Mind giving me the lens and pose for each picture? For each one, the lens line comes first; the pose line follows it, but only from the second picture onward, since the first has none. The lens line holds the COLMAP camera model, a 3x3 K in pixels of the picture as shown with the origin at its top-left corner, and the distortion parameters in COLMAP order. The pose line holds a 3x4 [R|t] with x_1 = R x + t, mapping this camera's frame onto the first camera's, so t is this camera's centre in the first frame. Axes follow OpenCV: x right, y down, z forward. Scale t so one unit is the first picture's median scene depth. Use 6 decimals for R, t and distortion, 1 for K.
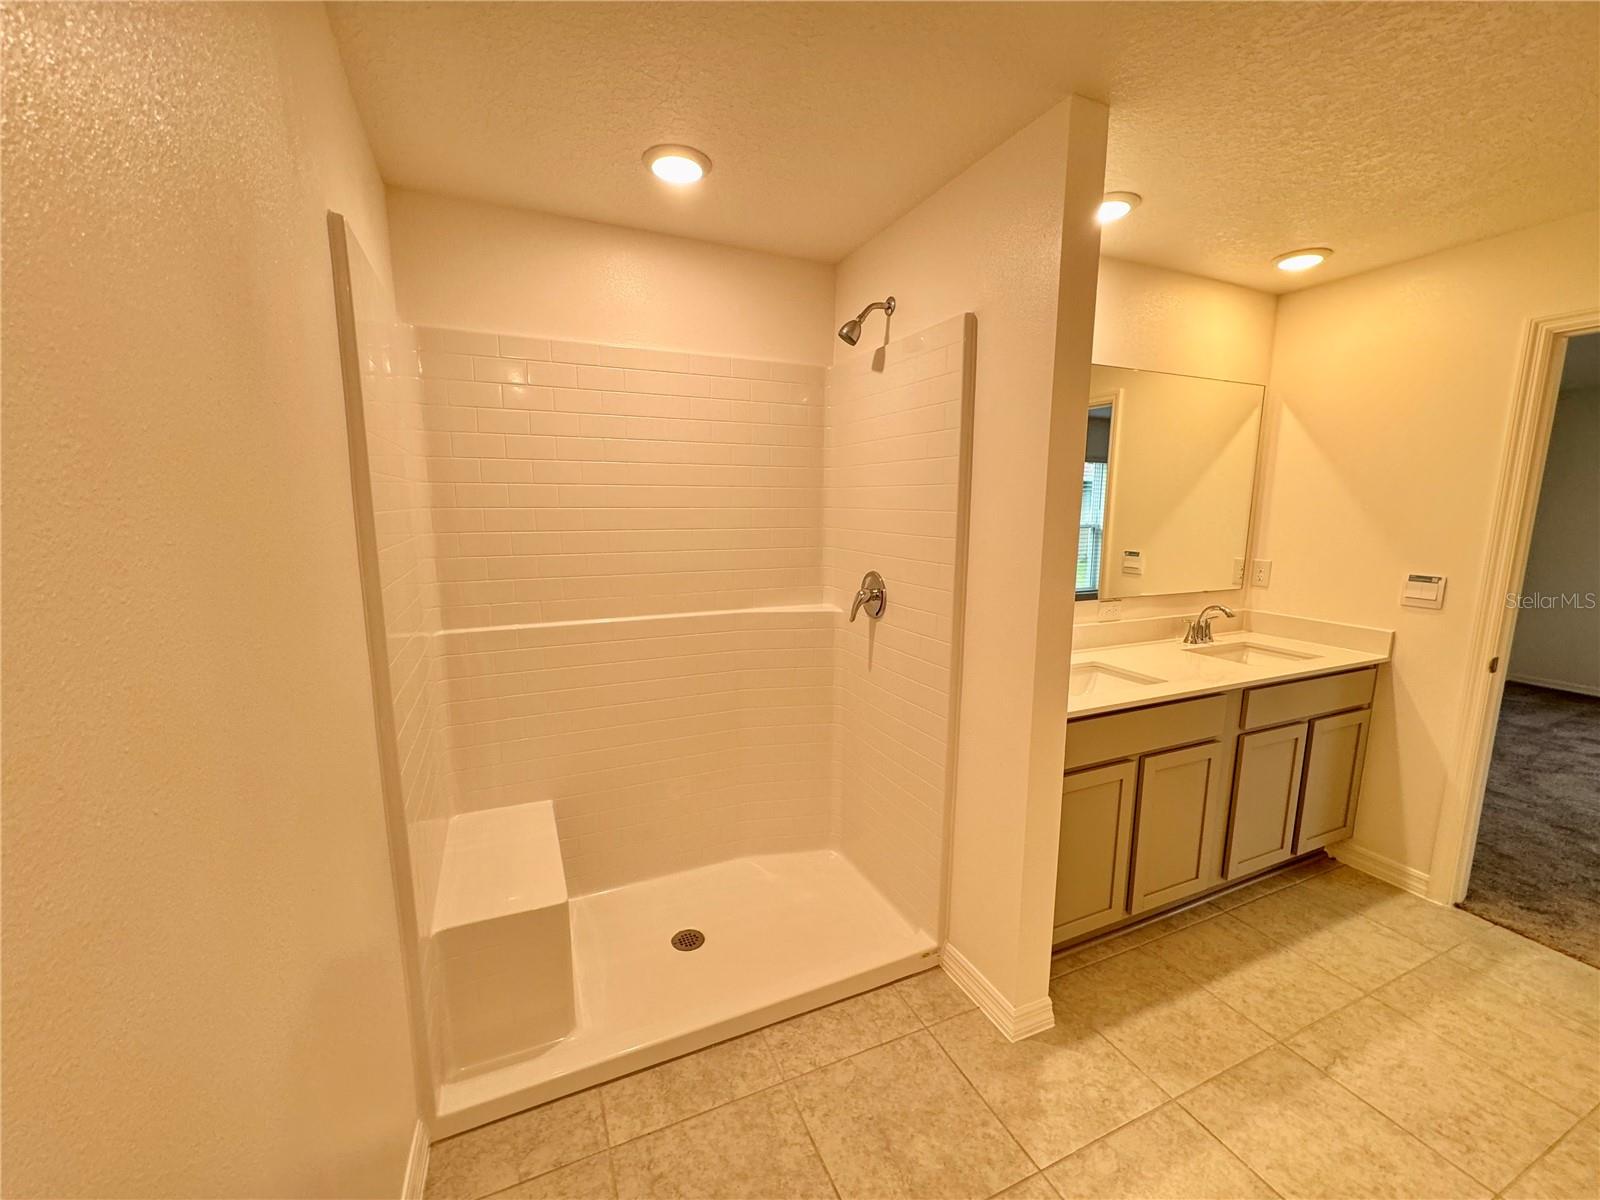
lens RADIAL K [[639.0, 0, 800.1], [0, 639.0, 605.4], [0, 0, 1]] dist [-0.002687, 0.000030]
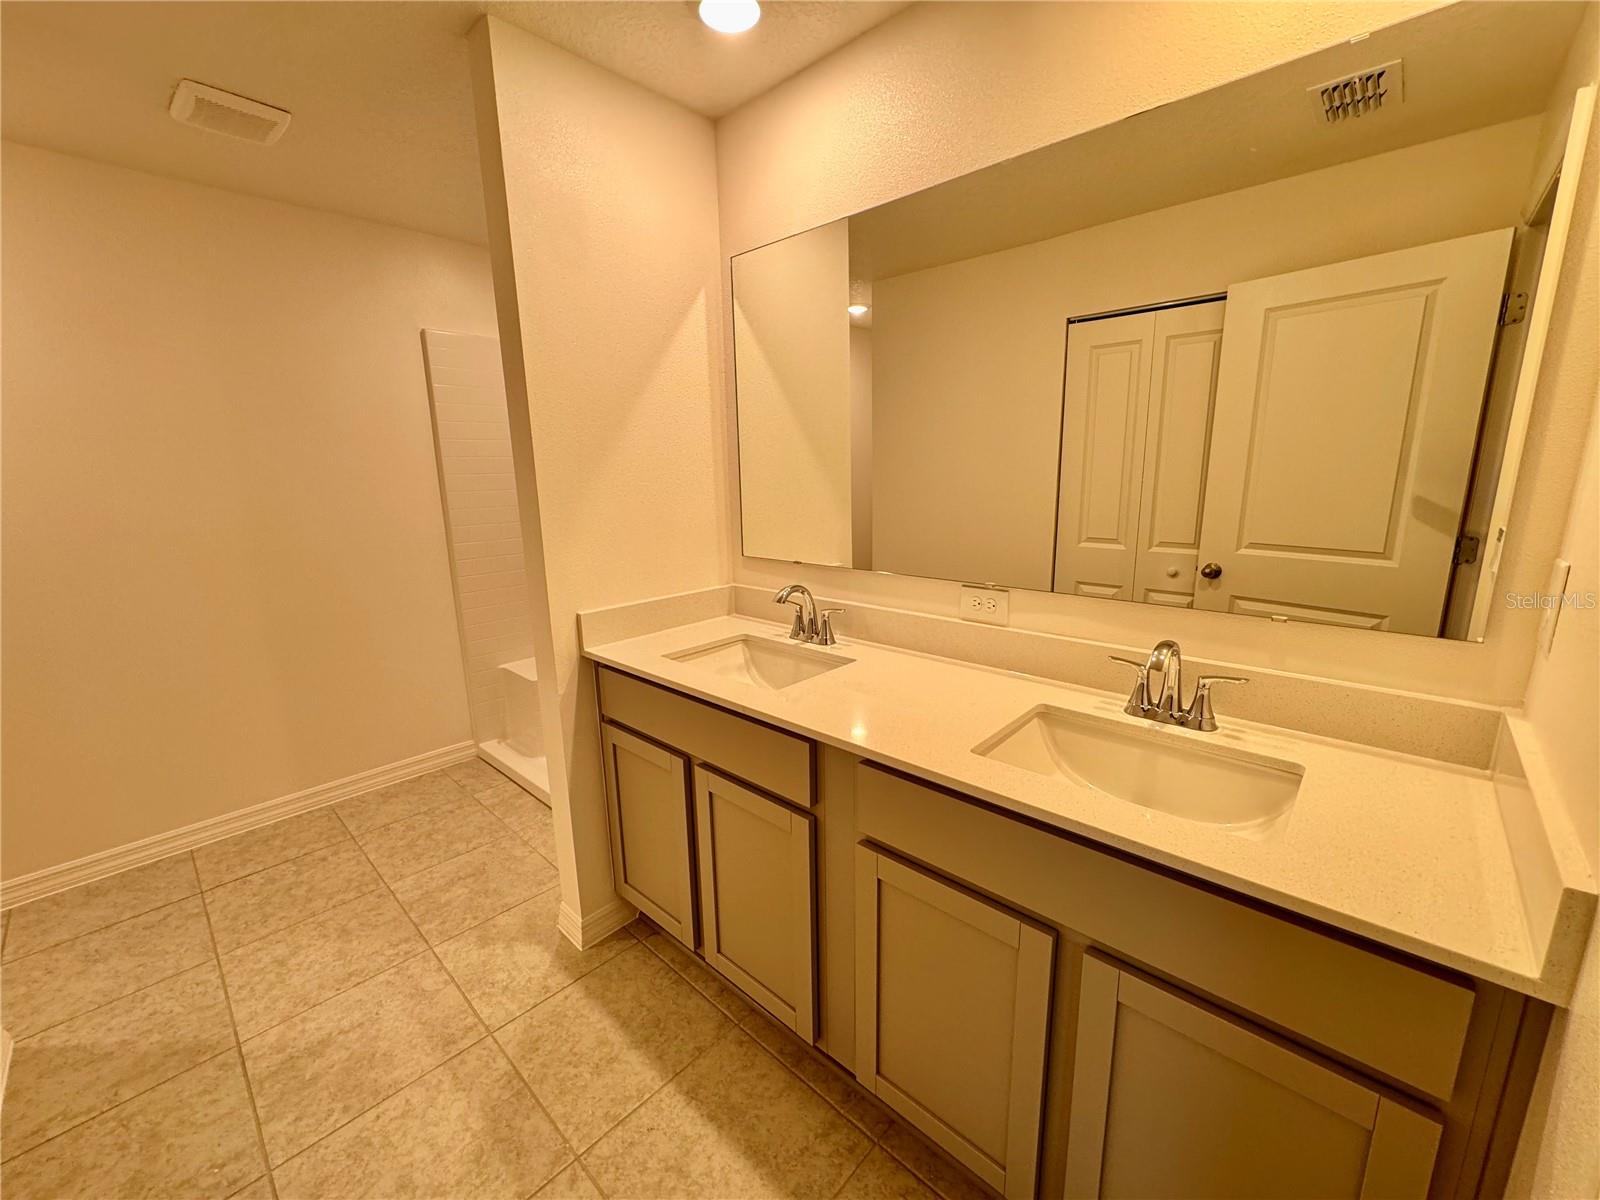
lens RADIAL K [[639.0, 0, 802.4], [0, 639.0, 599.2], [0, 0, 1]] dist [-0.002687, 0.000030]
pose [[0.393847, 0.176599, -0.902052, 1.596482], [-0.115443, 0.983103, 0.142063, -0.102566], [0.911898, 0.048184, 0.407579, 1.022353]]
